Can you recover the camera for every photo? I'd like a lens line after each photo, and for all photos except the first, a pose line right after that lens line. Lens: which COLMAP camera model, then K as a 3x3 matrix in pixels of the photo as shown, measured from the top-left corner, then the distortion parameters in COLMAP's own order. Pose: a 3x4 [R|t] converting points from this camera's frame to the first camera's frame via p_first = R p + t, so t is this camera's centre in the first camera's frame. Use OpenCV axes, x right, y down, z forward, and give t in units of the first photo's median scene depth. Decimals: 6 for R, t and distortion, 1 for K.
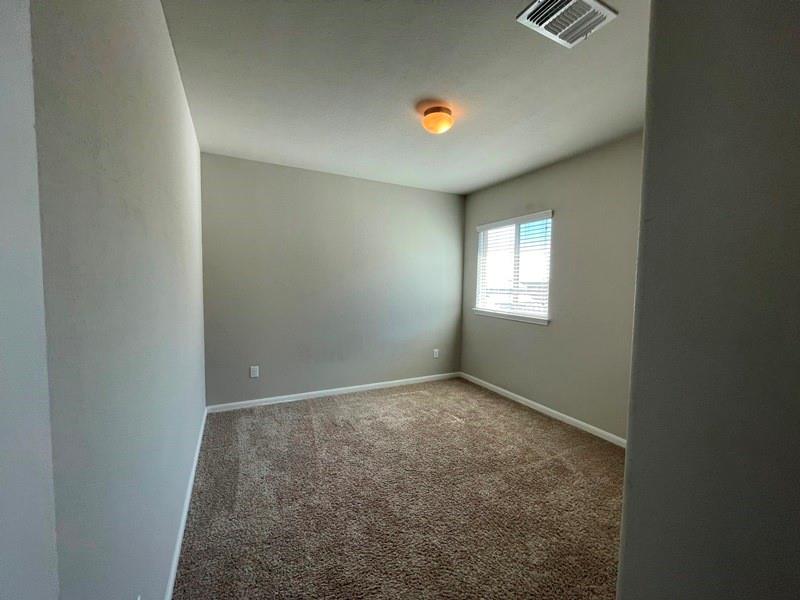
lens RADIAL K [[329.1, 0, 397.6], [0, 329.1, 301.2], [0, 0, 1]] dist [-0.002013, 0.000143]
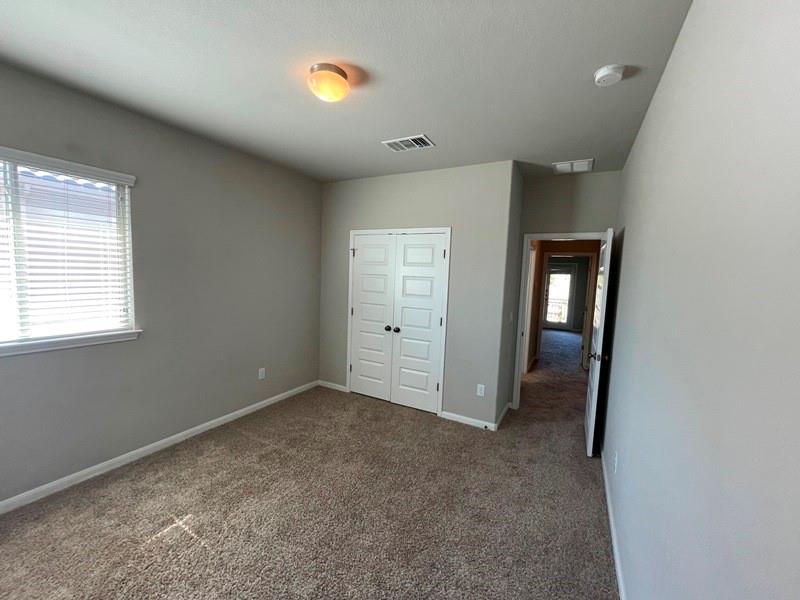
lens RADIAL K [[329.1, 0, 399.9], [0, 329.1, 298.1], [0, 0, 1]] dist [-0.002013, 0.000143]
pose [[-0.563109, -0.091679, 0.821281, -0.442485], [0.008929, 0.993094, 0.116981, -0.090808], [-0.826334, 0.073206, -0.558402, 0.890701]]
